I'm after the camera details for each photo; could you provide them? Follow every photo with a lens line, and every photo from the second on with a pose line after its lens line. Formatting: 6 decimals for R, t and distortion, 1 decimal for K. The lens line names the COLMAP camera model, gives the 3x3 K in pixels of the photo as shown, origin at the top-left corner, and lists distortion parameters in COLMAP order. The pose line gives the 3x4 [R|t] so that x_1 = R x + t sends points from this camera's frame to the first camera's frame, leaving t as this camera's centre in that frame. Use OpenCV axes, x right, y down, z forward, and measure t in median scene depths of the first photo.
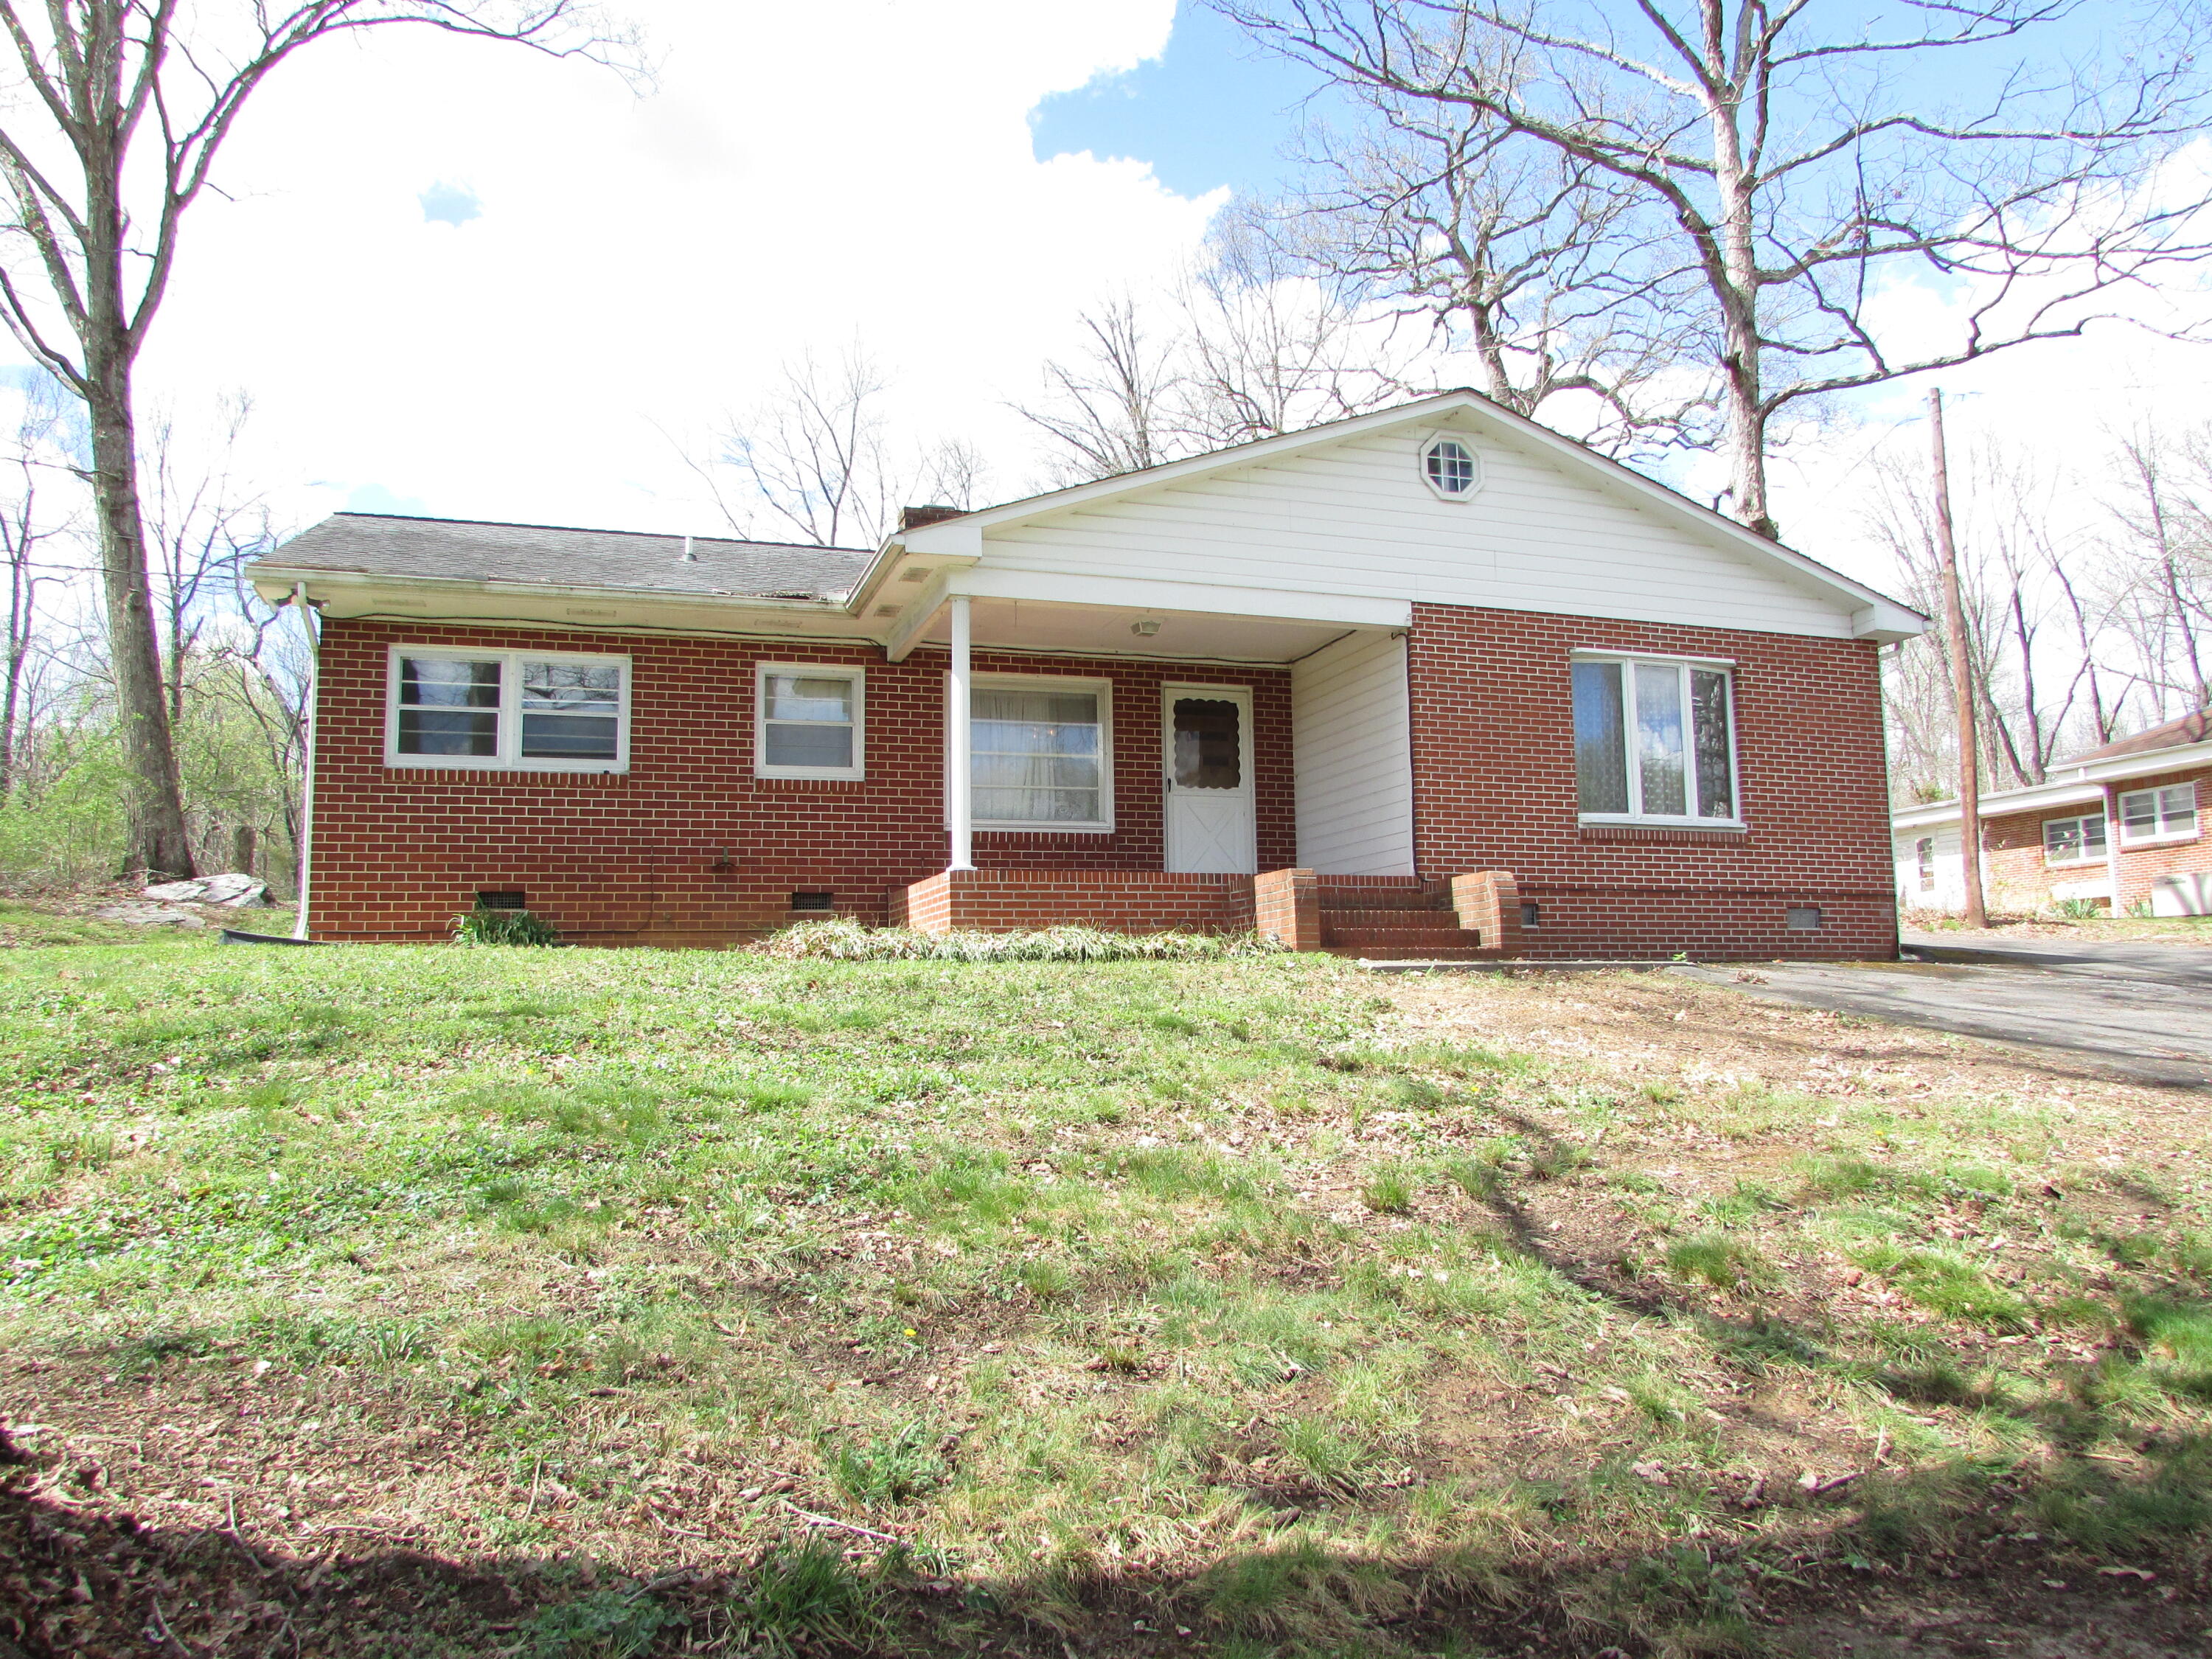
lens RADIAL K [[1580.6, 0, 1113.8], [0, 1580.6, 854.3], [0, 0, 1]] dist [-0.035944, 0.001521]
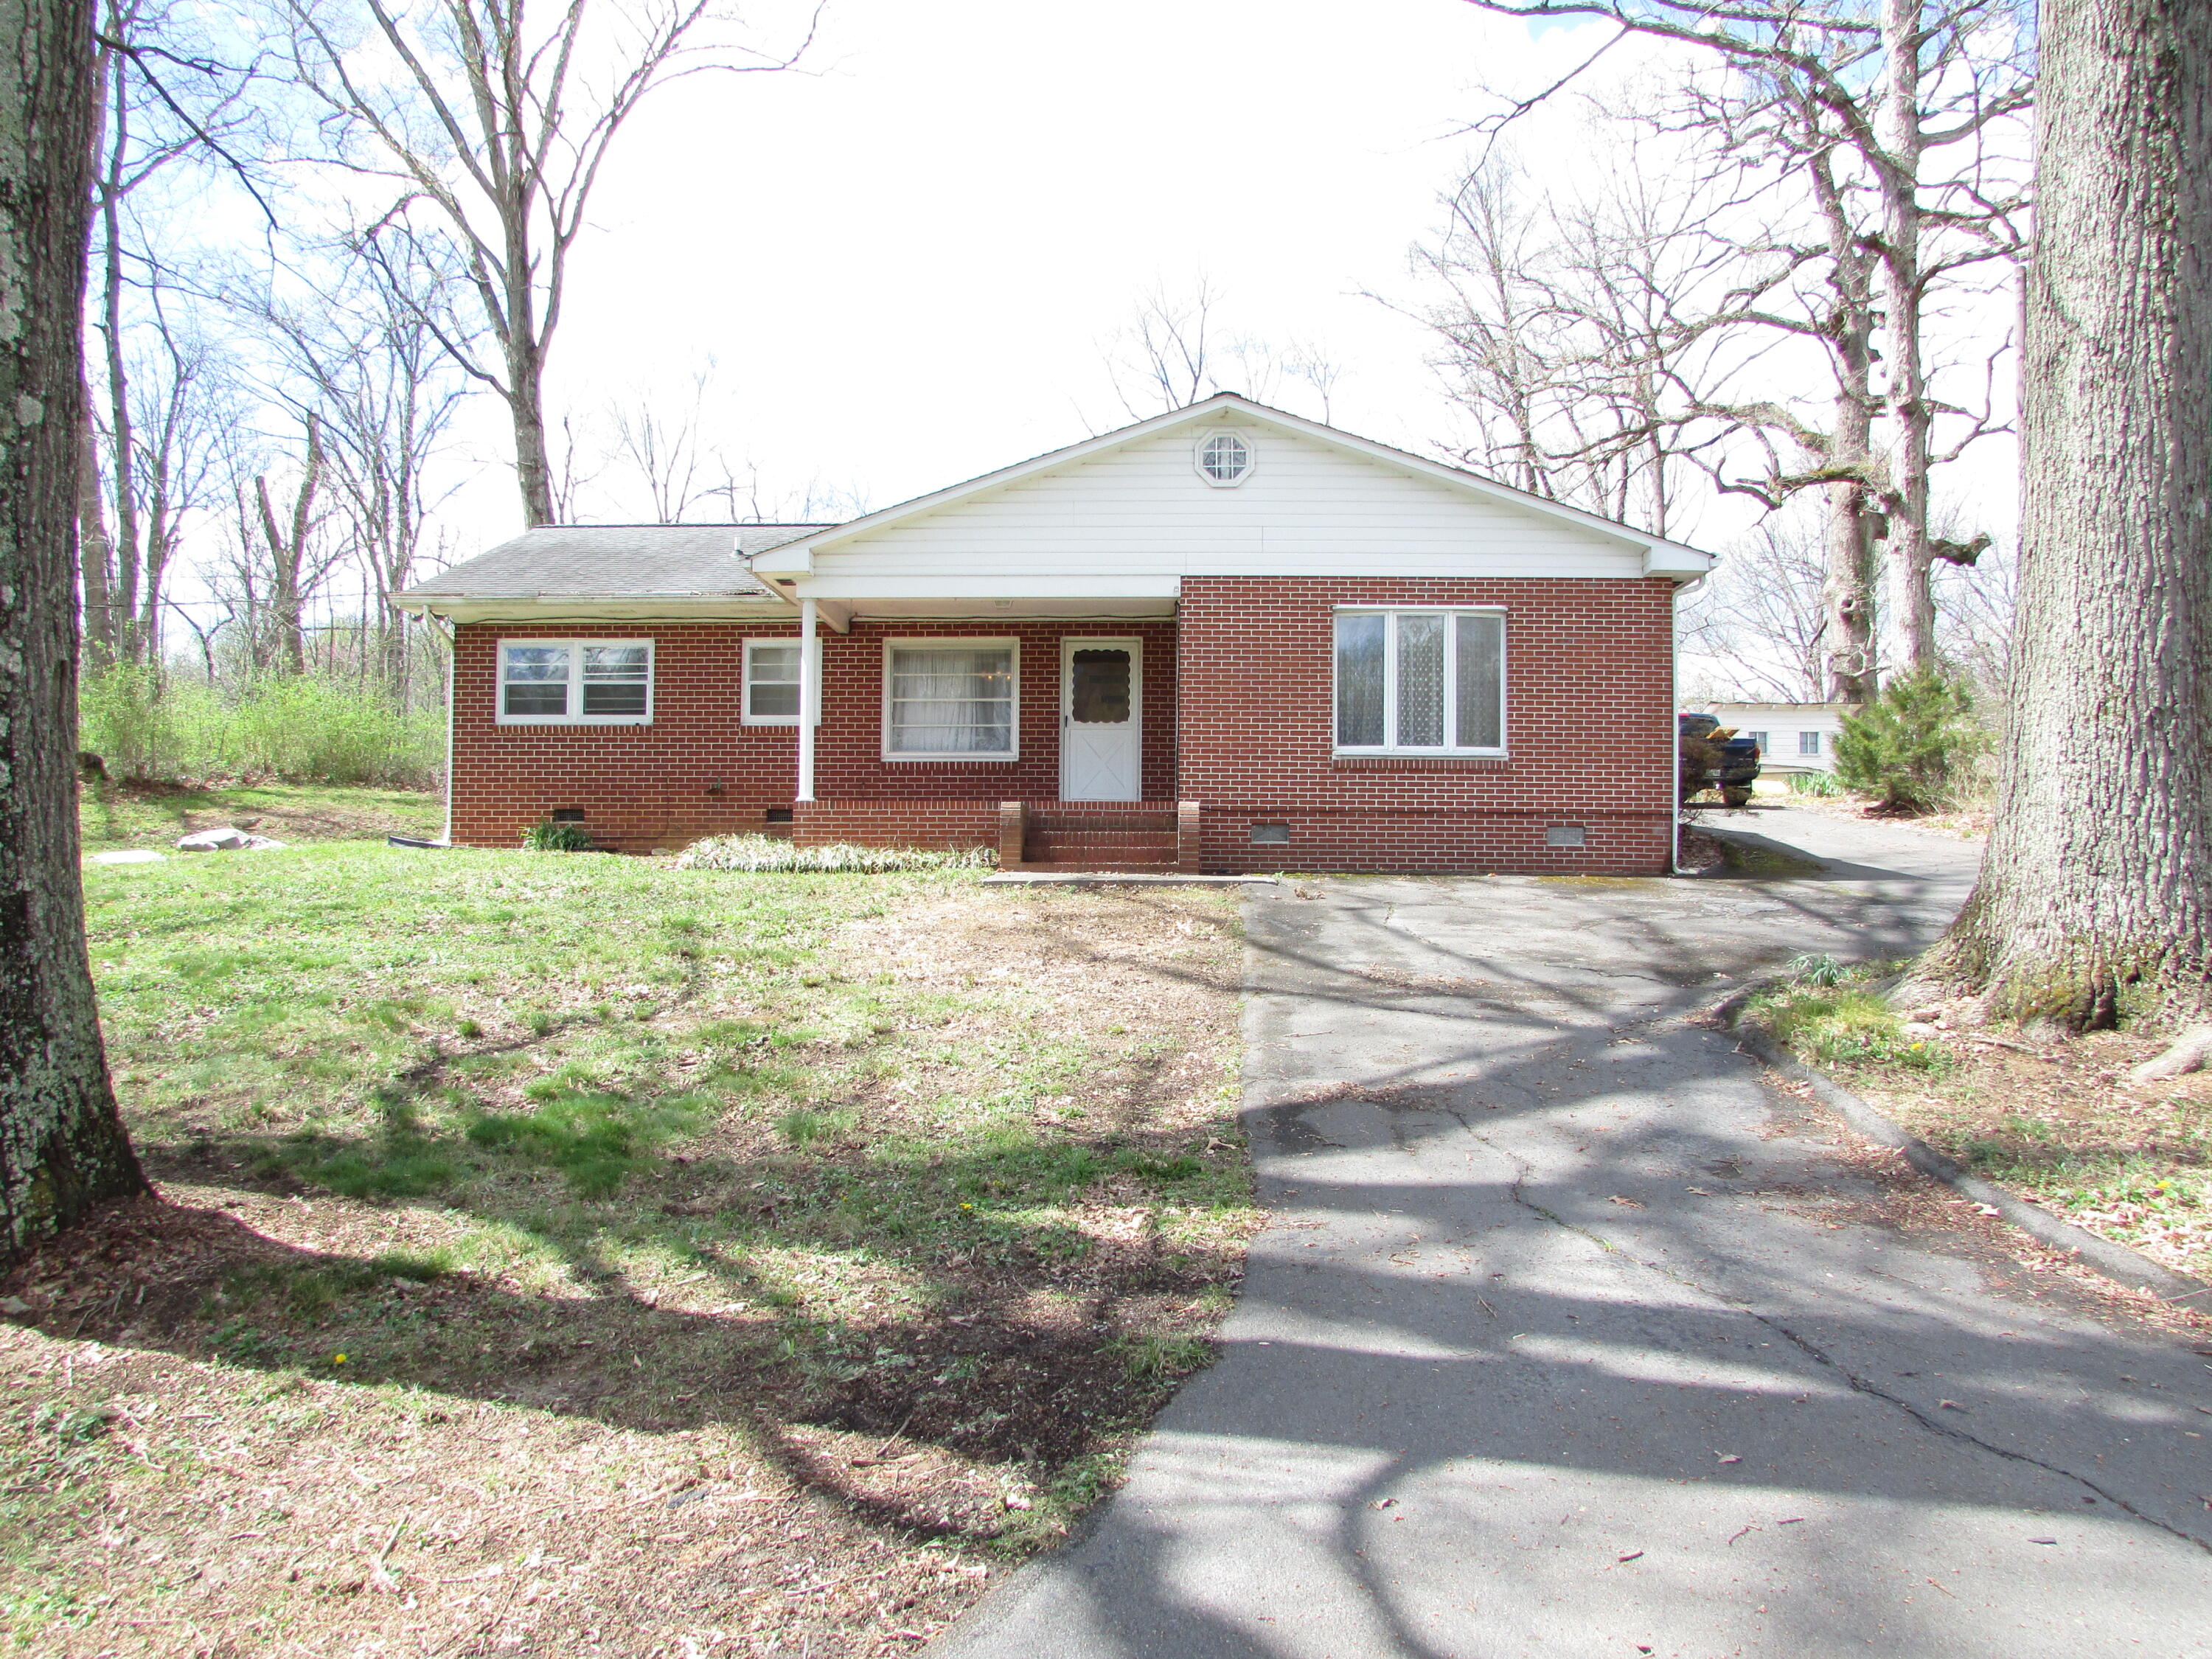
lens RADIAL K [[1590.1, 0, 1106.0], [0, 1590.1, 829.5], [0, 0, 1]] dist [-0.024723, 0.005723]
pose [[0.938056, 0.010285, -0.346331, 0.538719], [0.013877, 0.997642, 0.067213, -0.045738], [0.346206, -0.067856, 0.935701, -0.178113]]
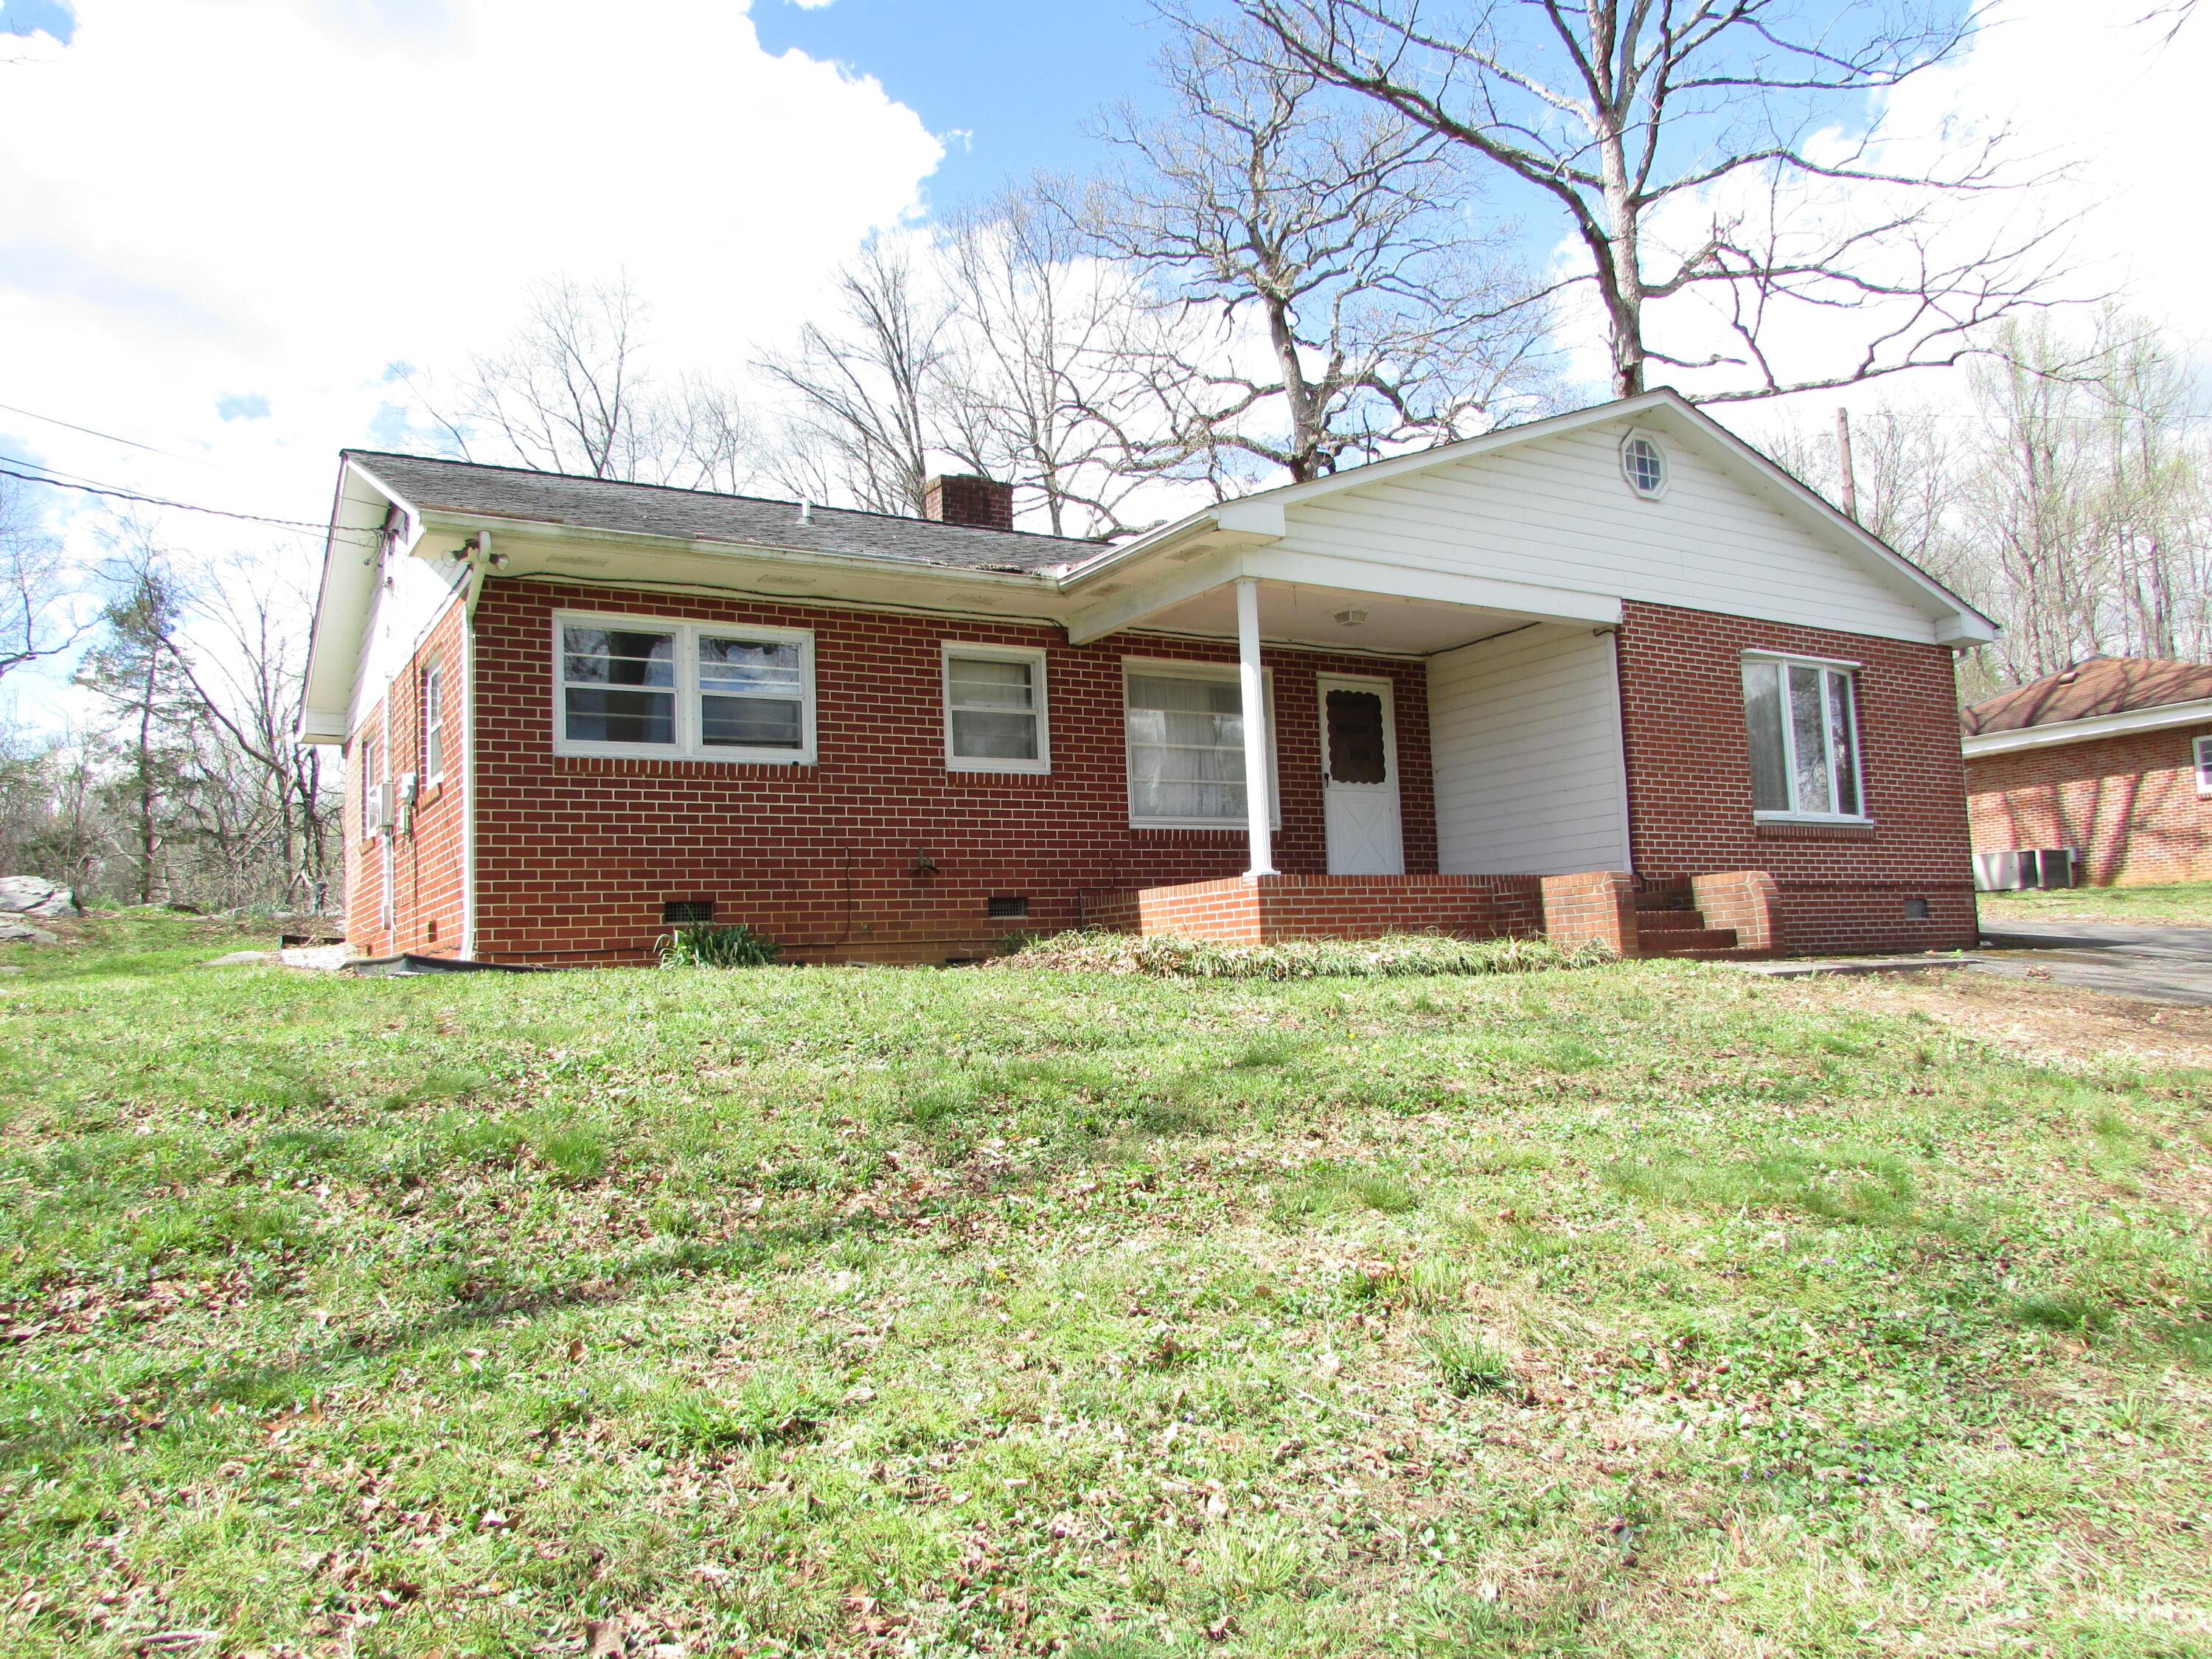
lens RADIAL K [[1600.9, 0, 1106.0], [0, 1600.9, 829.5], [0, 0, 1]] dist [-0.021424, 0.002074]
pose [[0.973232, -0.001722, 0.229819, -0.344431], [0.002975, 0.999983, -0.005108, -0.009902], [-0.229806, 0.005655, 0.973220, 0.092070]]
